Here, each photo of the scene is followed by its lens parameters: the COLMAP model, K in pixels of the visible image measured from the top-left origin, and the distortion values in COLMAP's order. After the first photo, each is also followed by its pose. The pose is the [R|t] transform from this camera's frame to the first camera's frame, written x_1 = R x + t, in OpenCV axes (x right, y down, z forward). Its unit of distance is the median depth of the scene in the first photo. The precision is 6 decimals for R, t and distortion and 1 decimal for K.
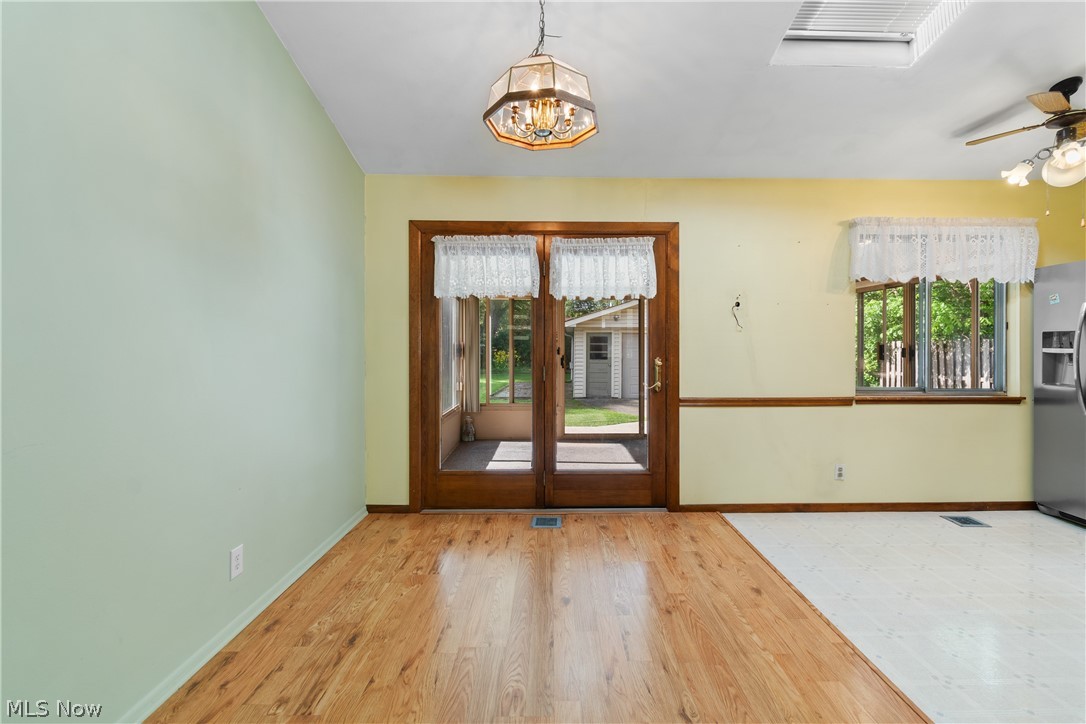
lens RADIAL K [[491.9, 0, 560.5], [0, 491.9, 350.2], [0, 0, 1]] dist [0.016196, -0.000870]
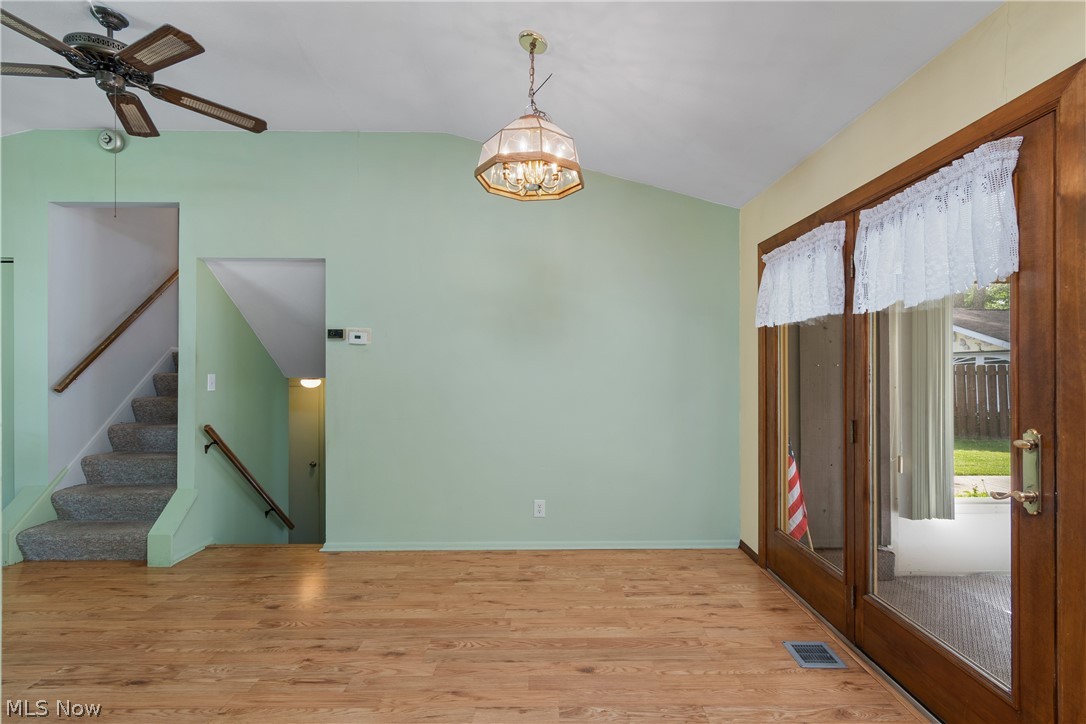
lens RADIAL K [[491.9, 0, 549.7], [0, 491.9, 368.5], [0, 0, 1]] dist [0.016196, -0.000870]
pose [[-0.003246, 0.001429, -0.999994, 0.830385], [-0.005196, 0.999985, 0.001446, -0.044816], [0.999981, 0.005201, -0.003238, 0.836694]]
